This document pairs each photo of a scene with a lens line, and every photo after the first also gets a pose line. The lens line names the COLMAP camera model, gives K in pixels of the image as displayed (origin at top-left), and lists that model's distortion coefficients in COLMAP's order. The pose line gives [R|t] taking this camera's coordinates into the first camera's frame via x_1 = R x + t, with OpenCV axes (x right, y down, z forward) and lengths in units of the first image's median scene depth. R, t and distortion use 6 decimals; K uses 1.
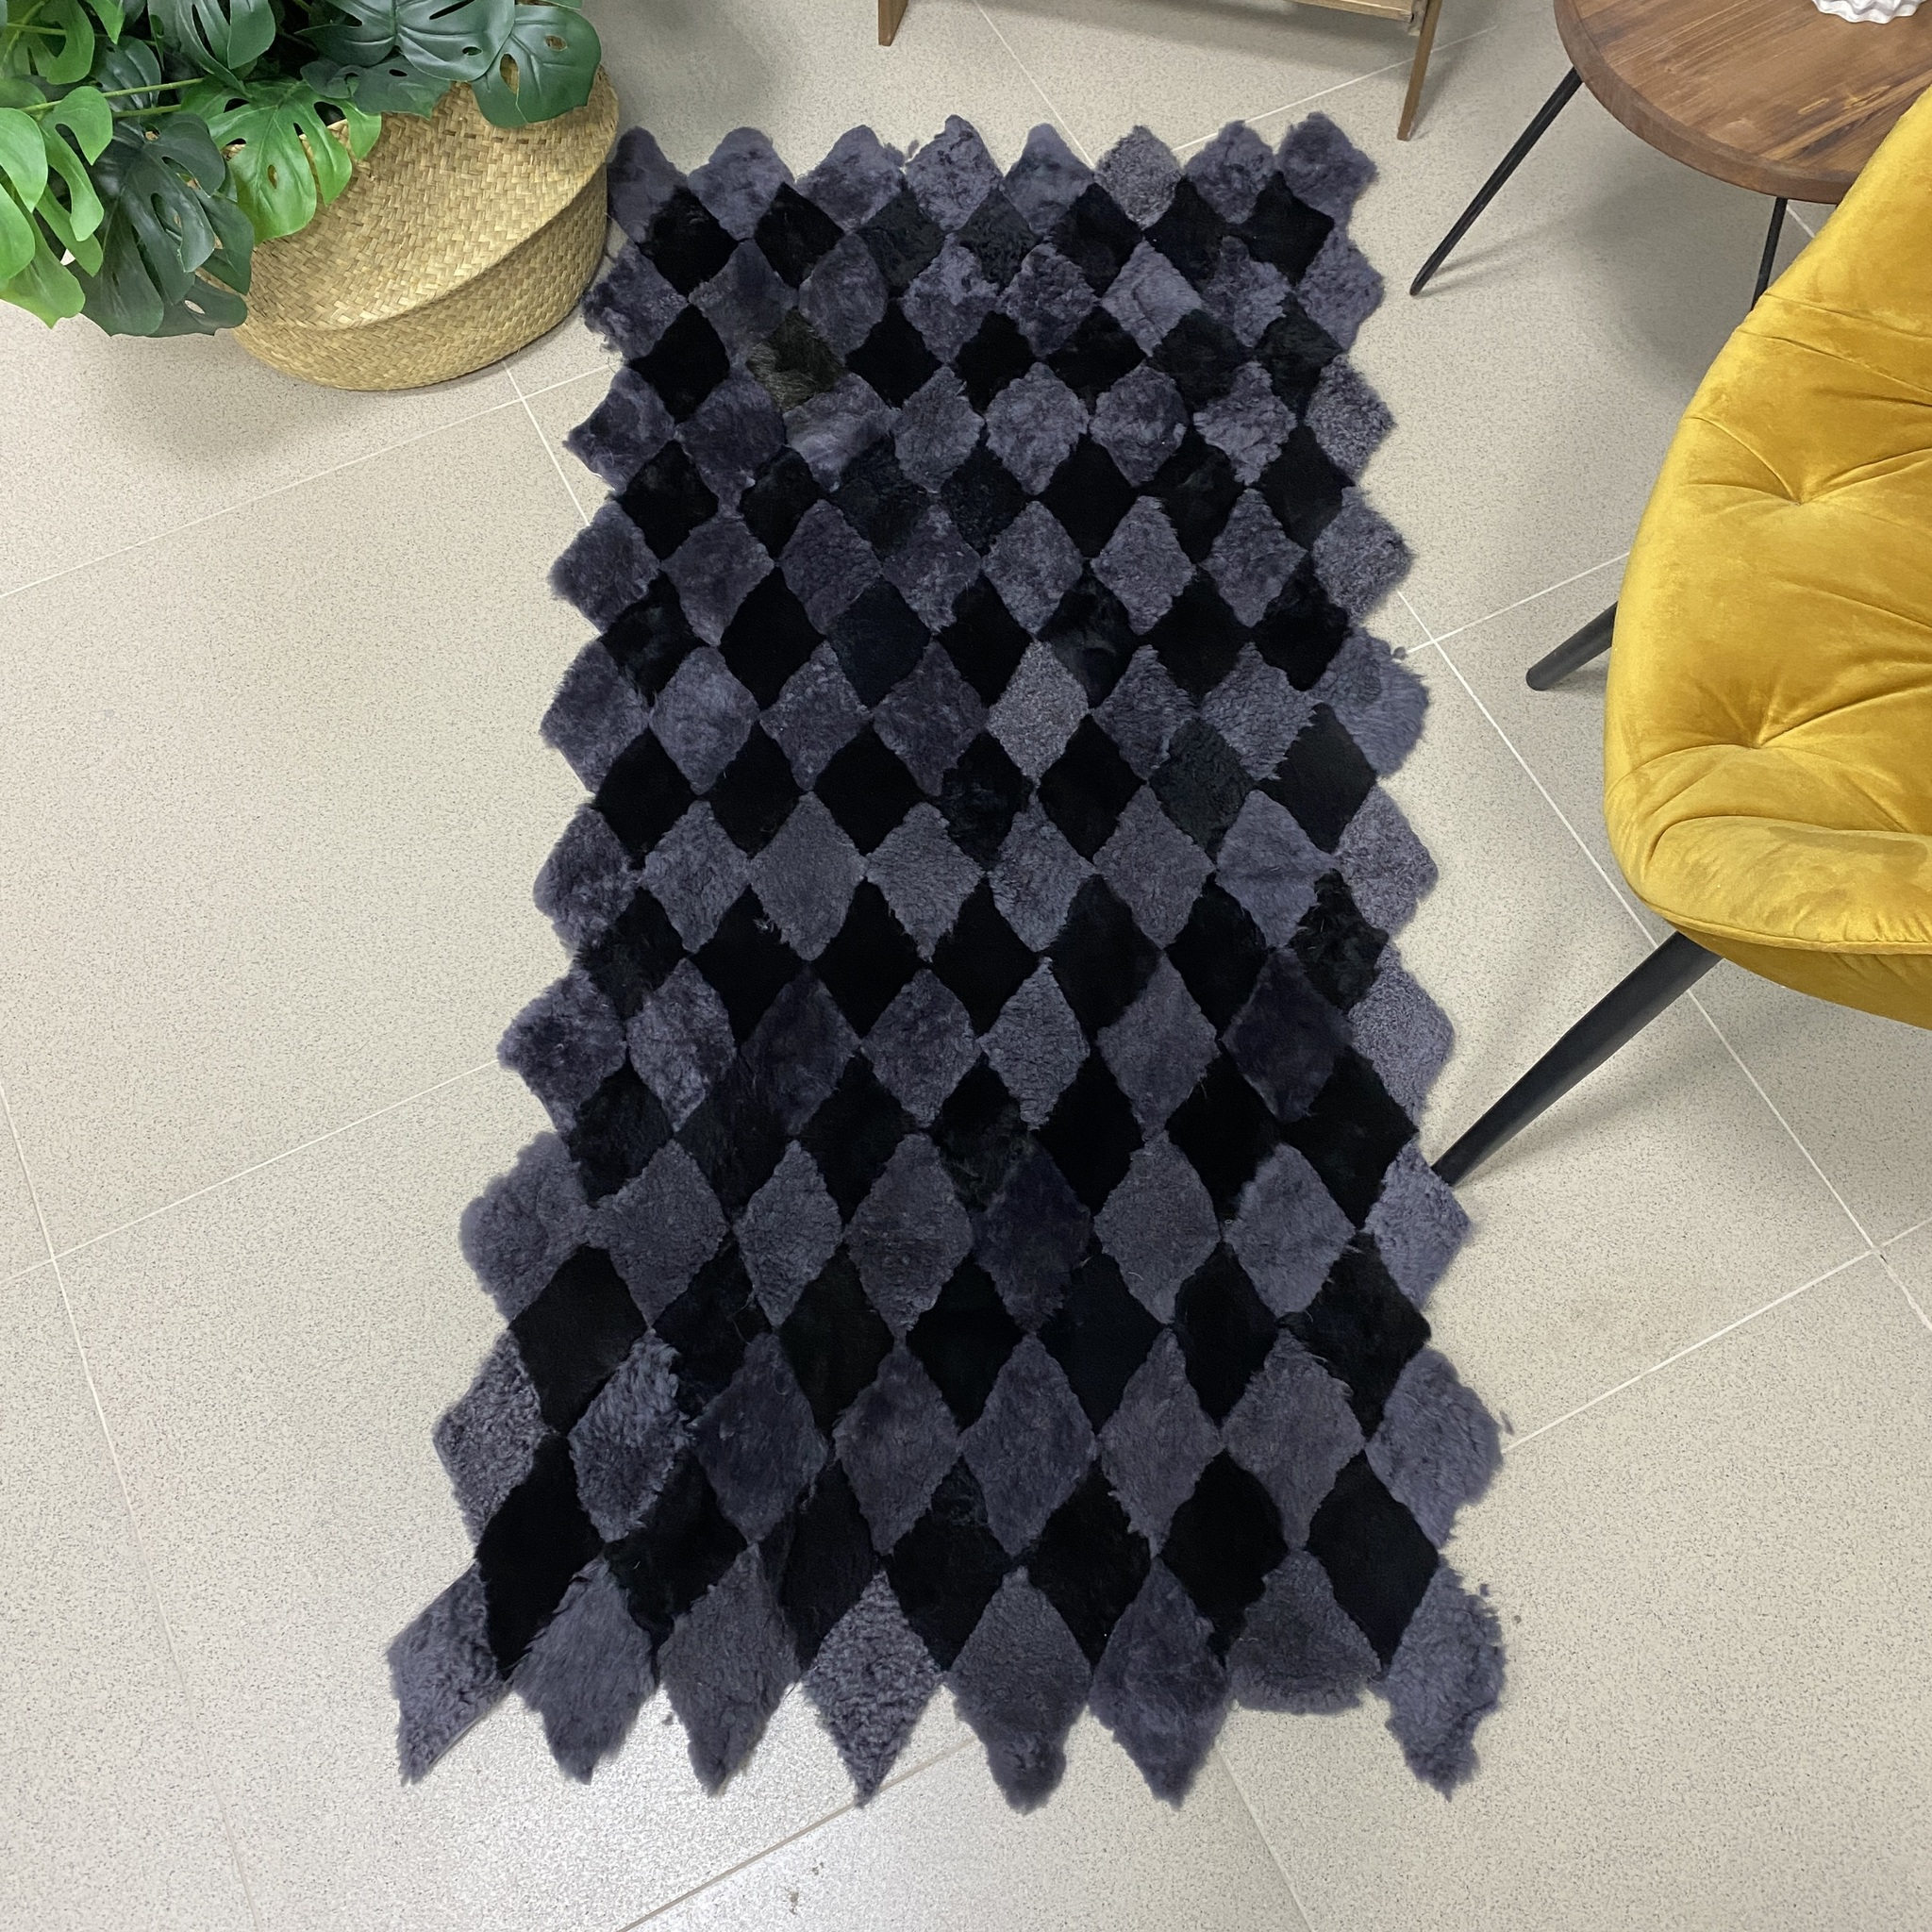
lens RADIAL K [[1904.9, 0, 990.2], [0, 1904.9, 916.5], [0, 0, 1]] dist [0.026890, -0.062785]
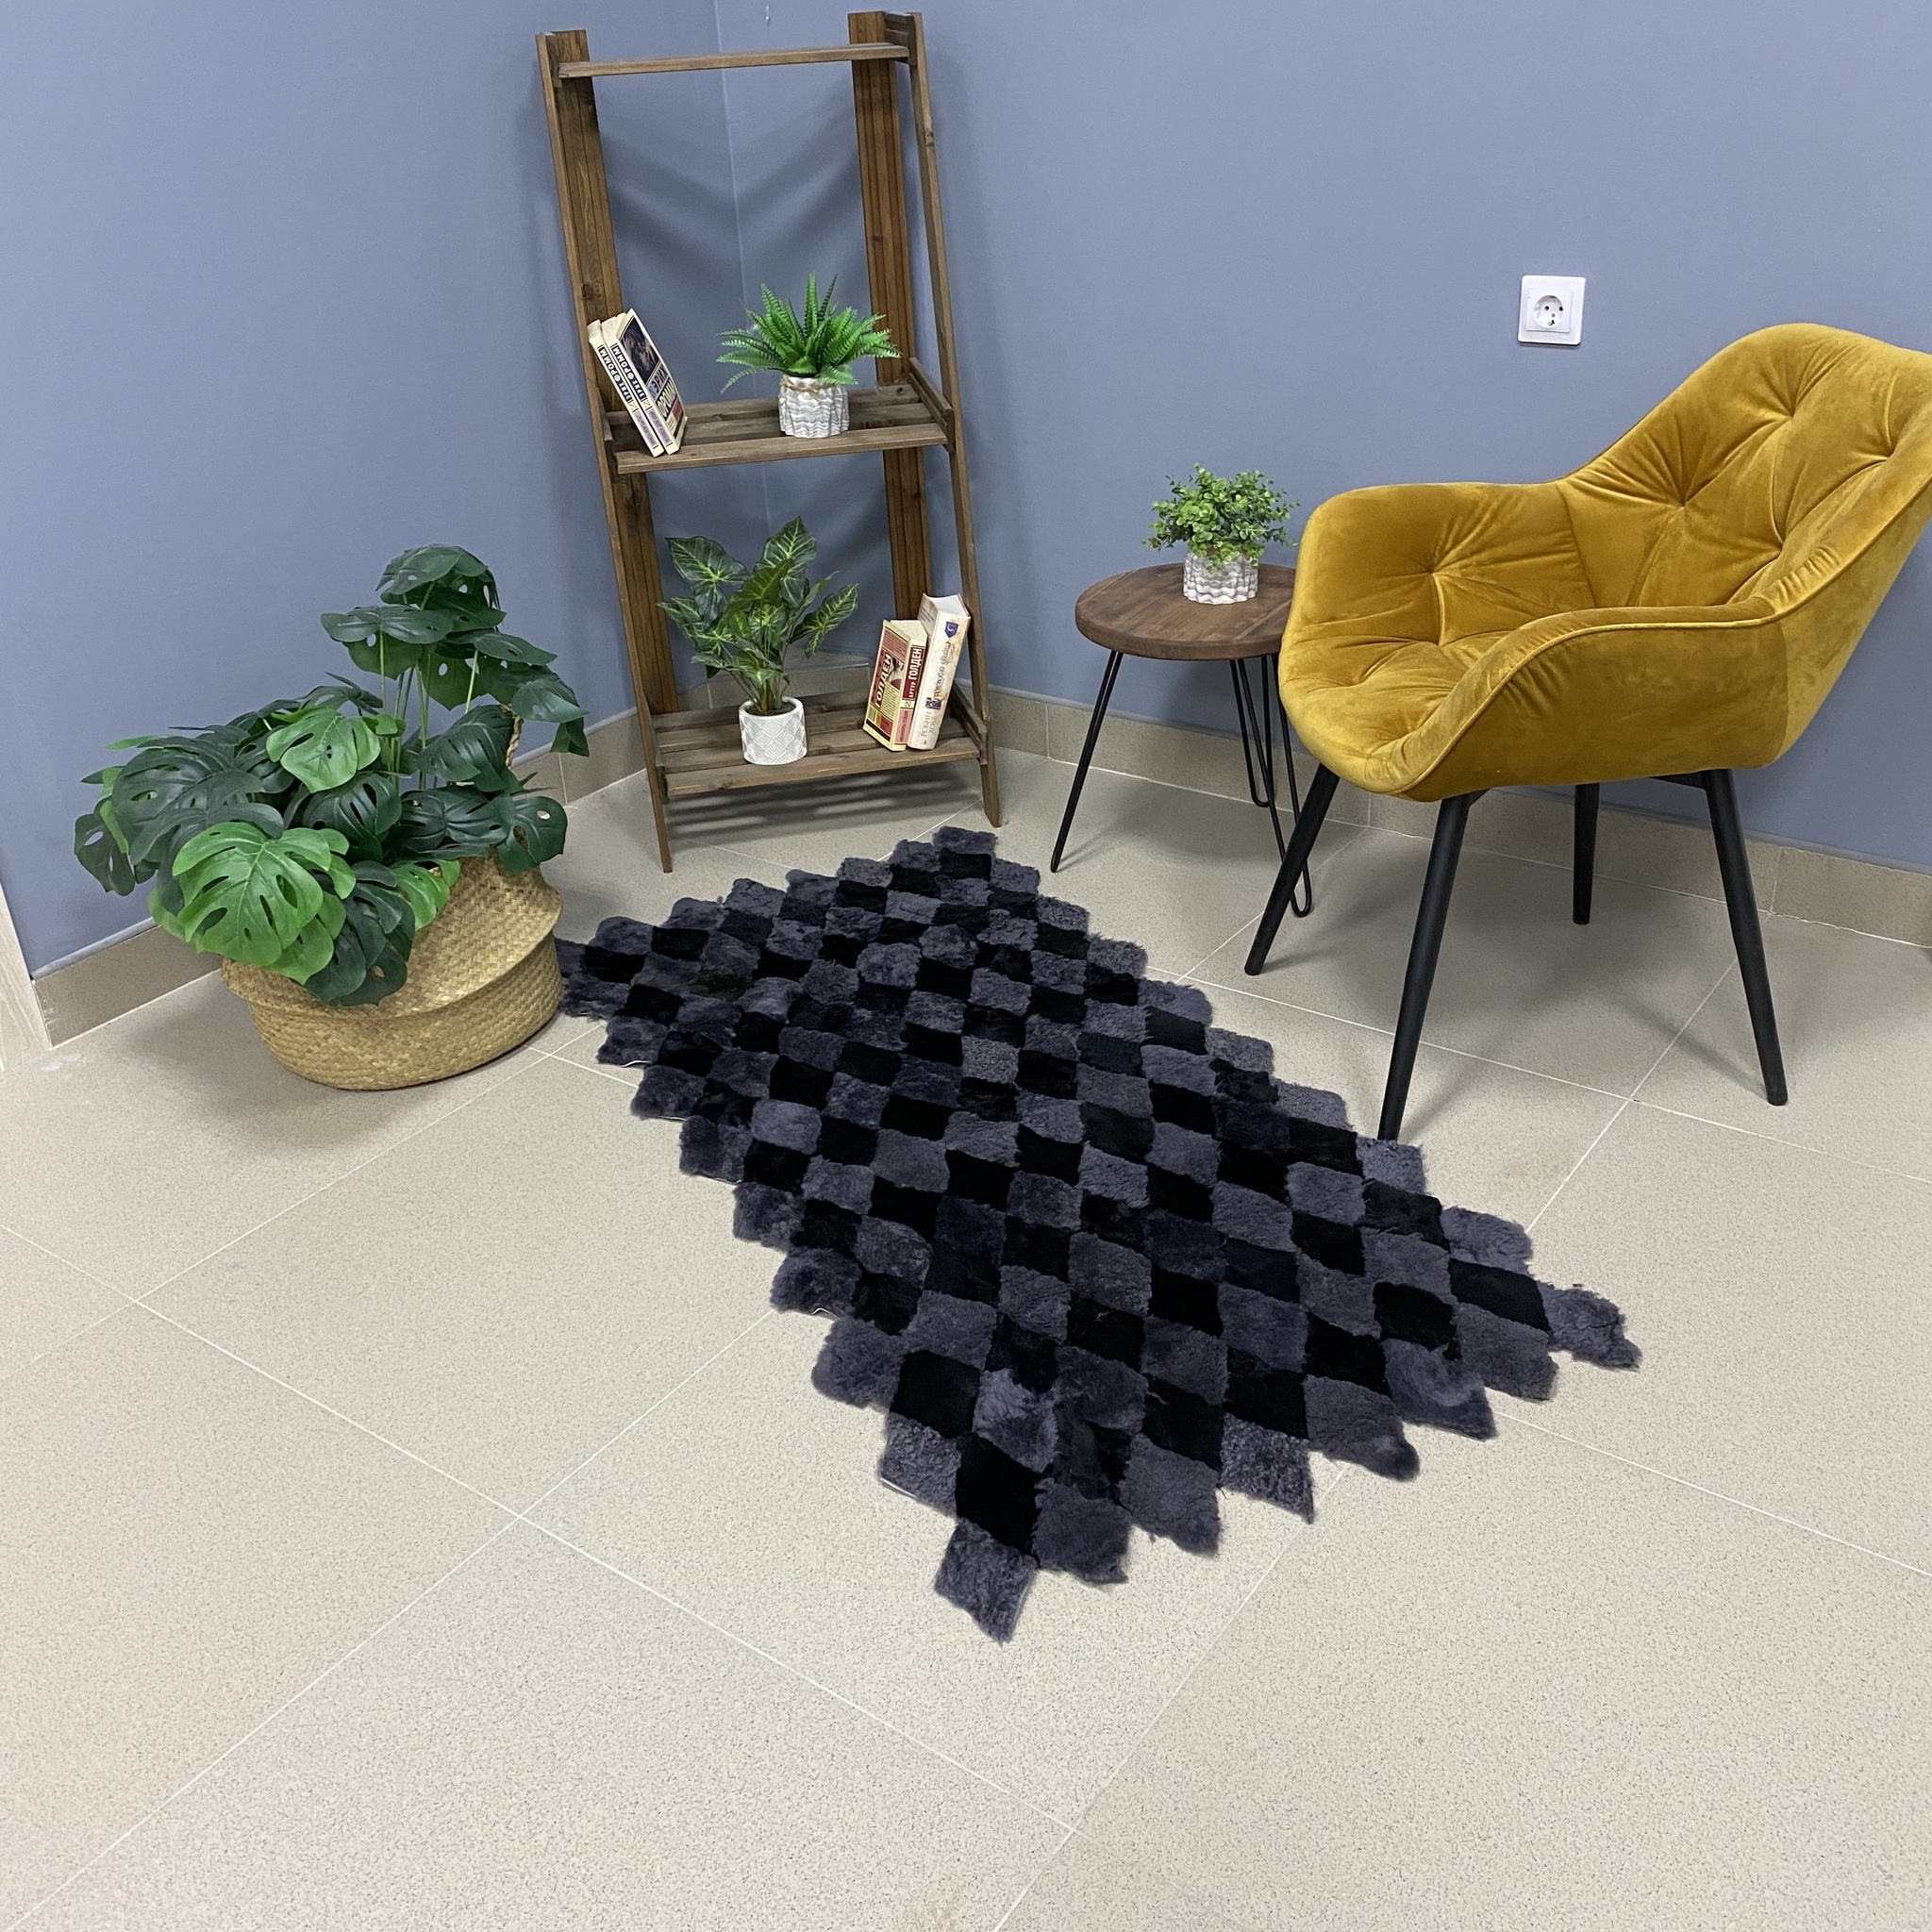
lens RADIAL K [[1867.4, 0, 974.2], [0, 1867.4, 967.2], [0, 0, 1]] dist [0.075346, -0.135257]
pose [[0.883451, -0.251259, 0.395452, -0.636453], [0.440716, 0.732107, -0.519412, 0.691775], [-0.159006, 0.633158, 0.757514, -0.187803]]
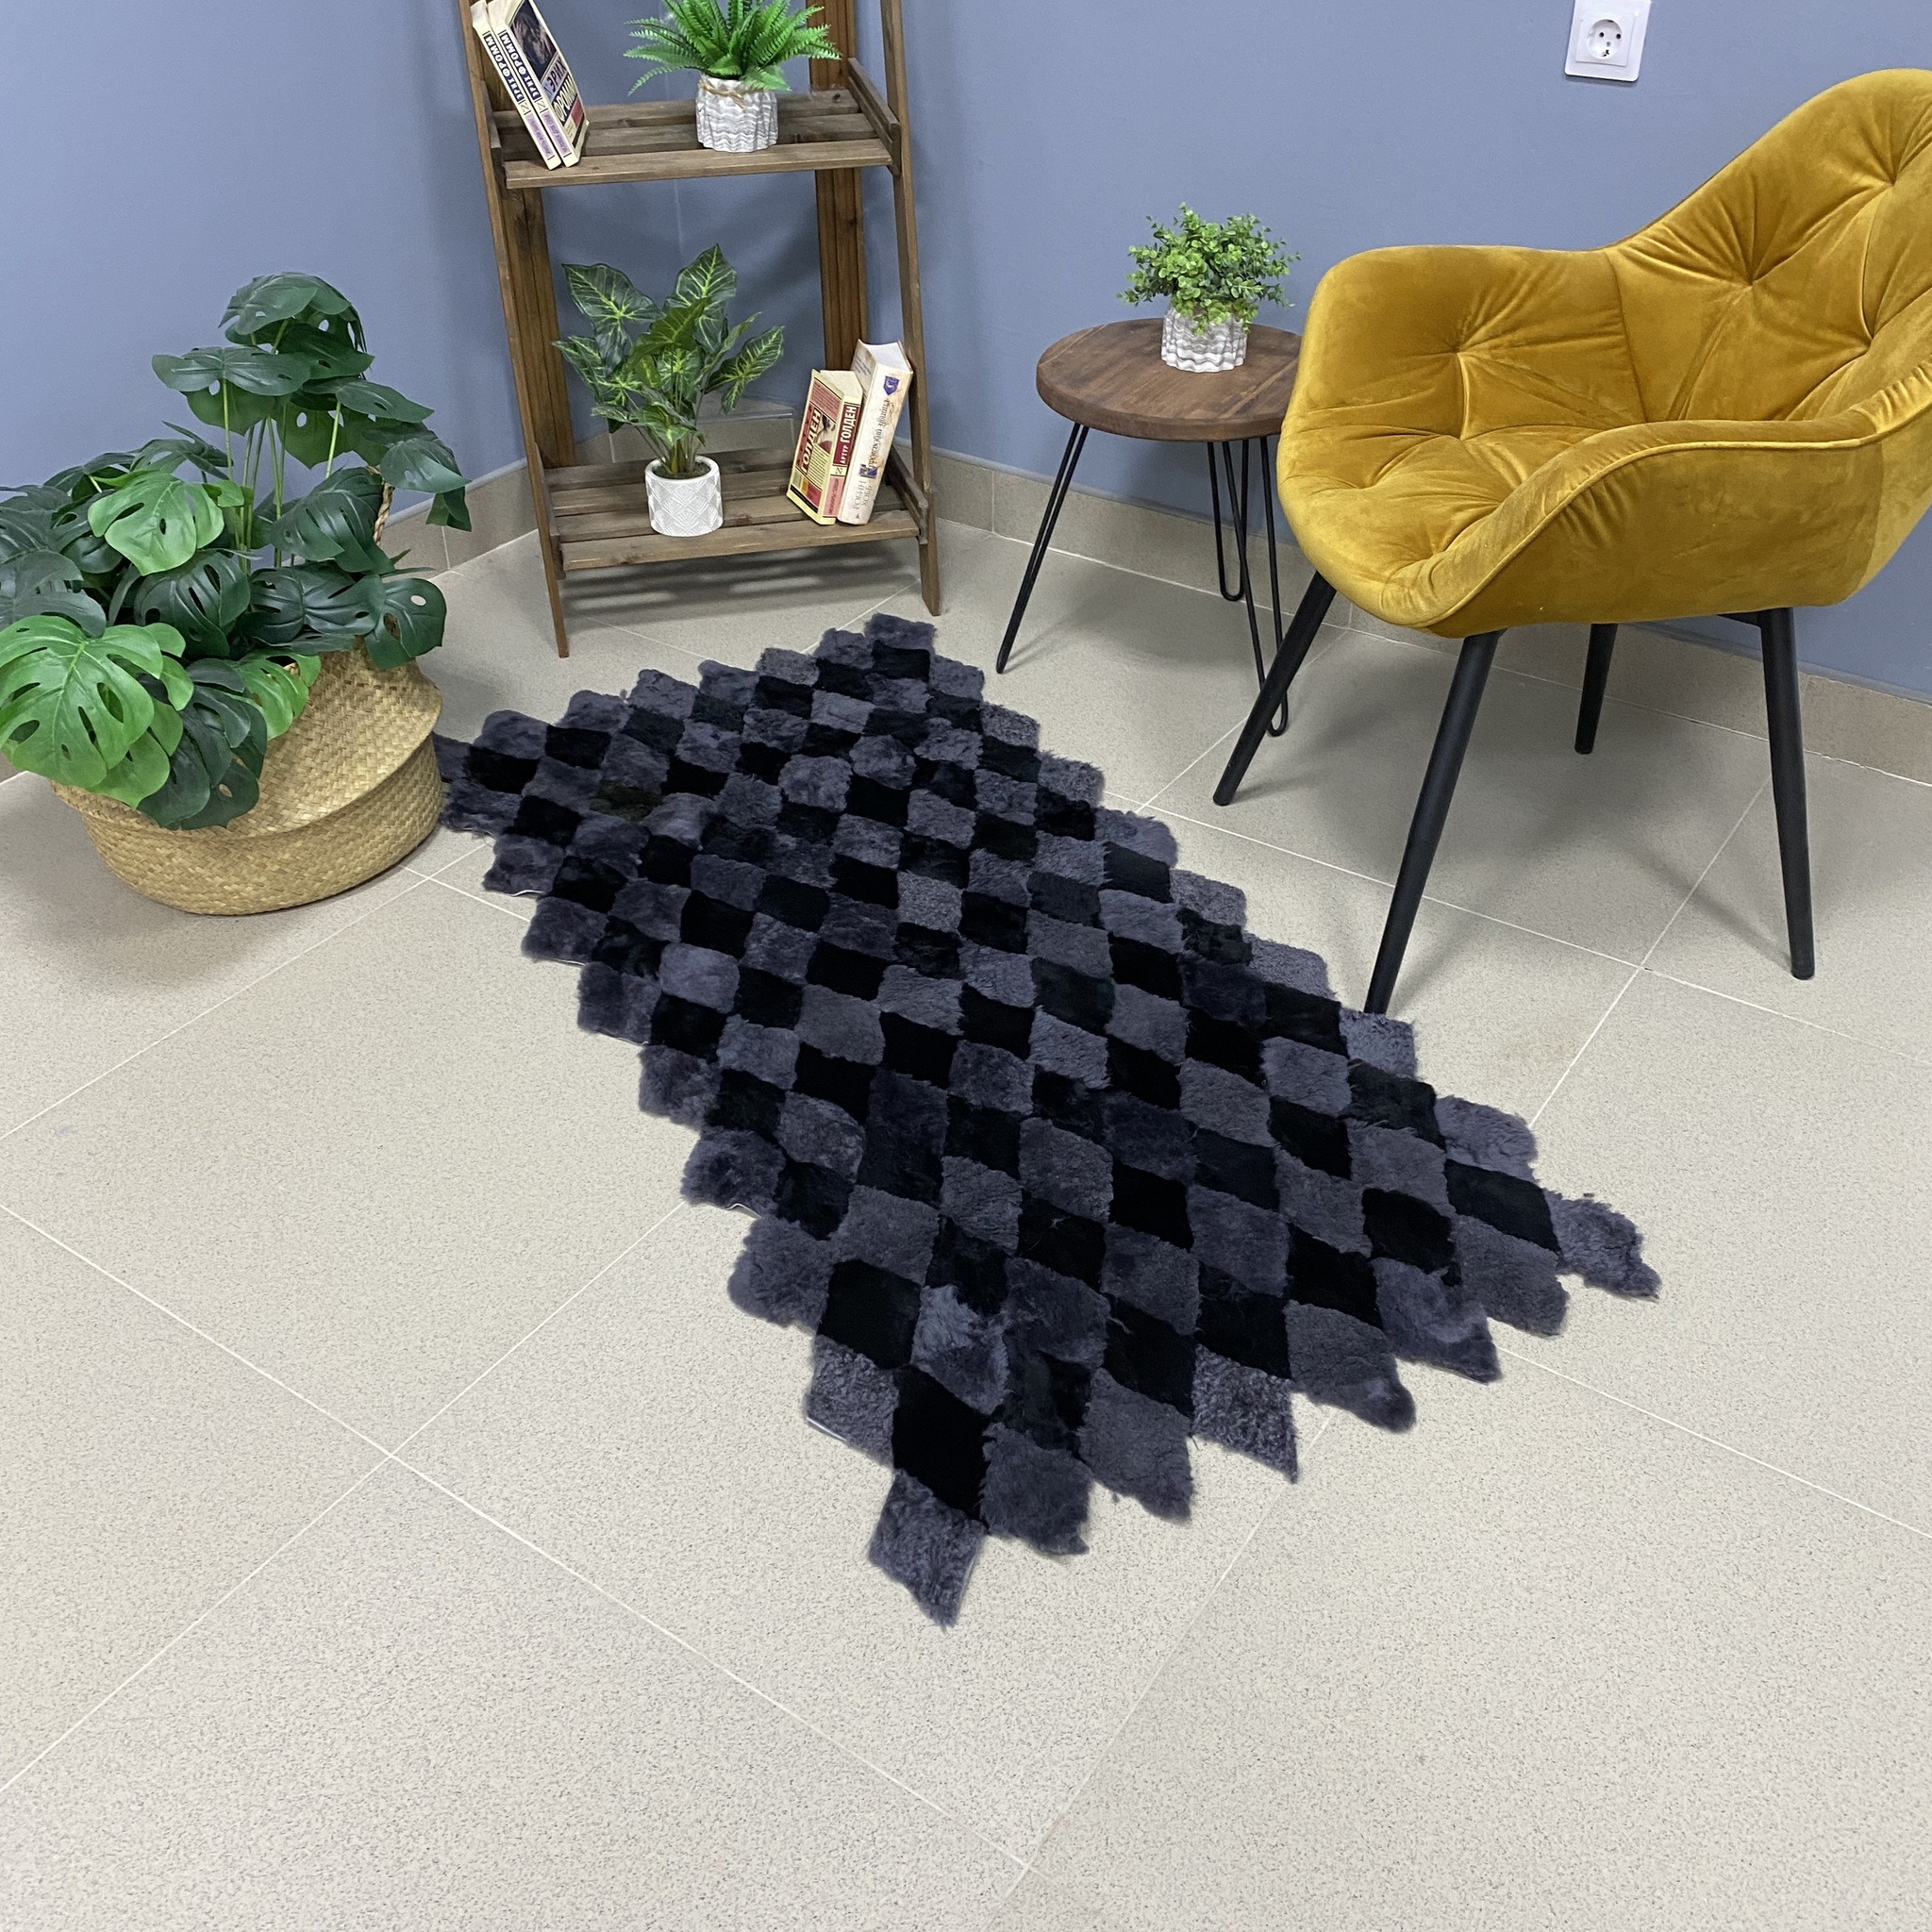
lens RADIAL K [[1889.1, 0, 949.3], [0, 1889.1, 940.6], [0, 0, 1]] dist [0.016671, -0.008731]
pose [[0.875452, -0.279109, 0.394565, -0.567396], [0.438051, 0.803155, -0.403799, 0.523270], [-0.204193, 0.526346, 0.825388, -0.090232]]
